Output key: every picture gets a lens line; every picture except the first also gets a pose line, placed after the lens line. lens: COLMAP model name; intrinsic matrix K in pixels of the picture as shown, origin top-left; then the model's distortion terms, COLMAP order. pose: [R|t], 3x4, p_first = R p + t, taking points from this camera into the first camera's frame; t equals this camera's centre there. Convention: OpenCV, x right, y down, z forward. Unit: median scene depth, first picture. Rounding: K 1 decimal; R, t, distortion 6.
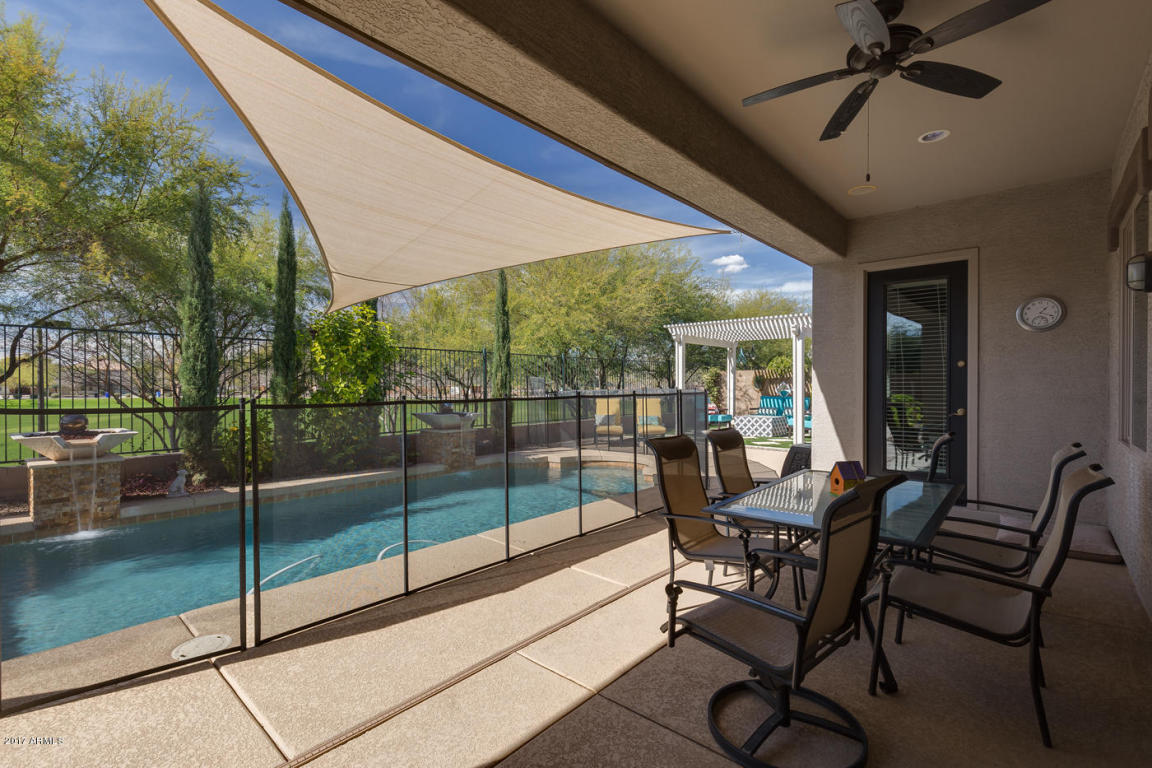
lens RADIAL K [[519.5, 0, 576.0], [0, 519.5, 384.0], [0, 0, 1]] dist [-0.000304, -0.000158]
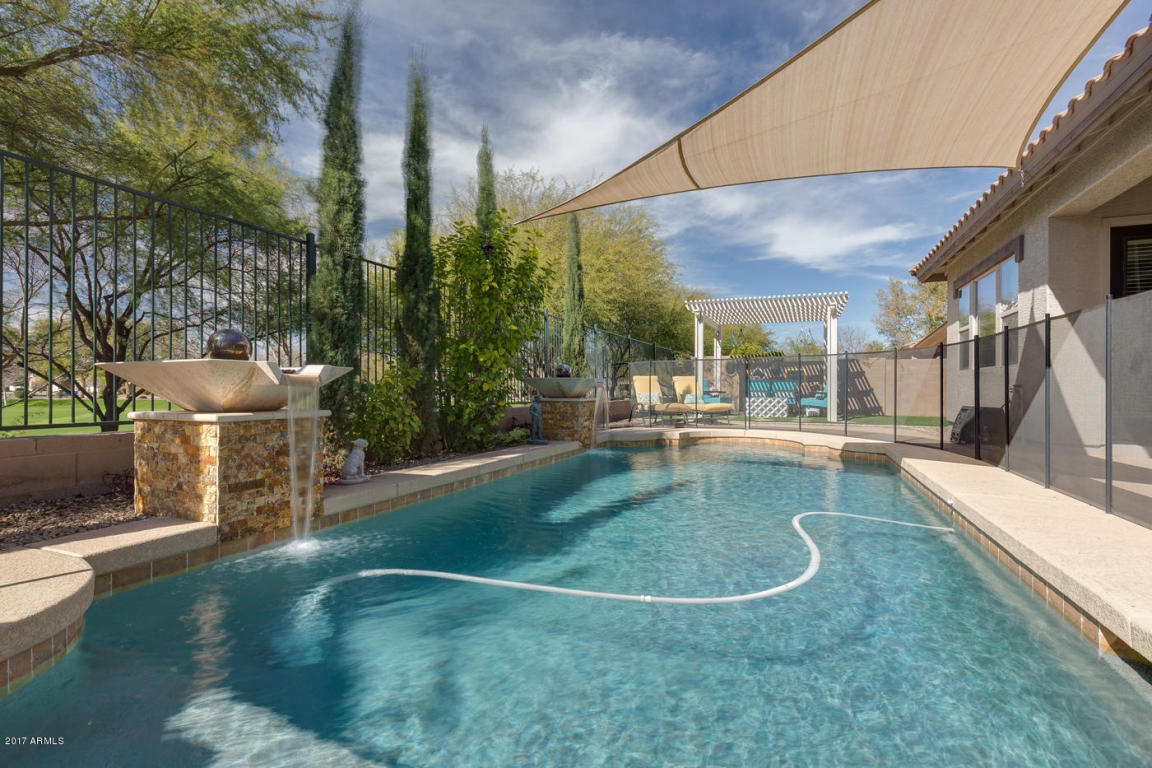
lens RADIAL K [[539.1, 0, 576.0], [0, 539.1, 384.0], [0, 0, 1]] dist [-0.020277, -0.000128]
pose [[0.944093, 0.008027, 0.329583, -0.693032], [-0.004989, 0.999937, -0.010062, 0.100212], [-0.329643, 0.007855, 0.944073, 0.298898]]
